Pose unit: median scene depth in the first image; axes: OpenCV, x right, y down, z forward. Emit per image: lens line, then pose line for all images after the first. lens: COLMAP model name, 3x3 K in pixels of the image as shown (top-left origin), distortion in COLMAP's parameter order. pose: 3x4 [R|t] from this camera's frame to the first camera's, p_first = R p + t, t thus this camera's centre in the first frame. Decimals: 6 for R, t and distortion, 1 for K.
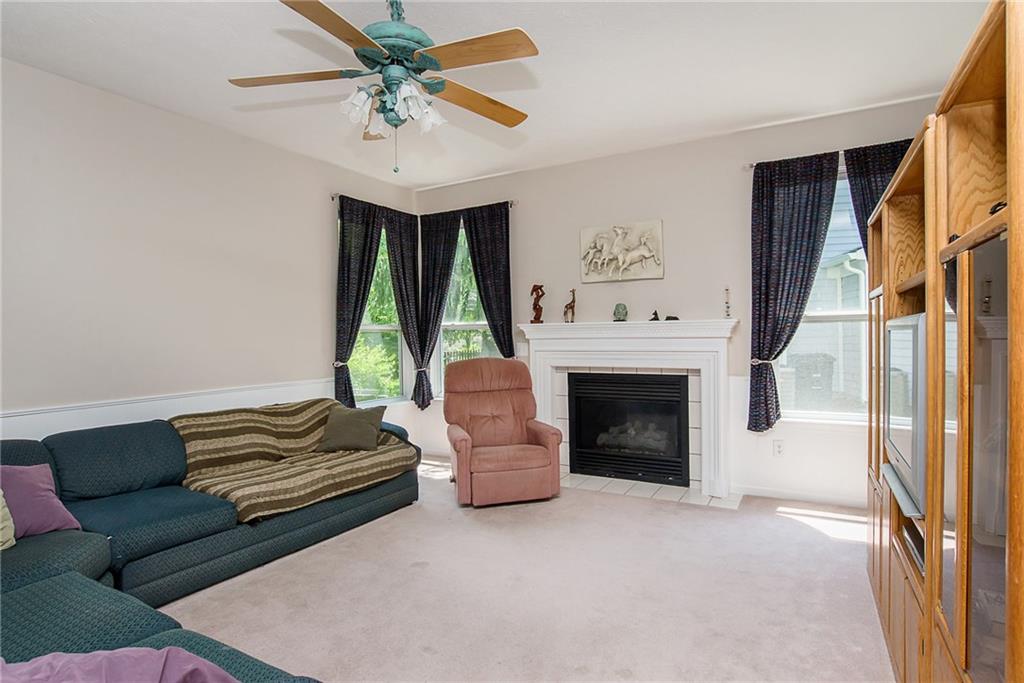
lens RADIAL K [[530.8, 0, 515.5], [0, 530.8, 341.4], [0, 0, 1]] dist [-0.031952, 0.005297]
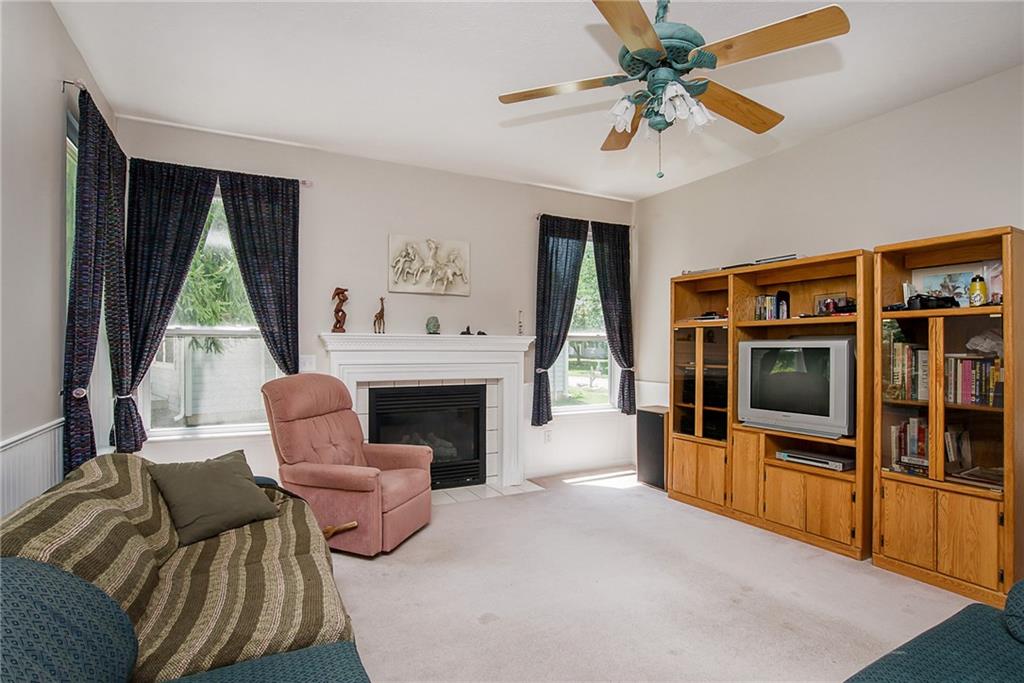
lens RADIAL K [[530.8, 0, 514.2], [0, 530.8, 345.8], [0, 0, 1]] dist [-0.031952, 0.005297]
pose [[0.533098, 0.014119, 0.845936, -0.595479], [-0.005161, 0.999896, -0.013437, -0.003069], [-0.846038, 0.002797, 0.533115, 0.342890]]
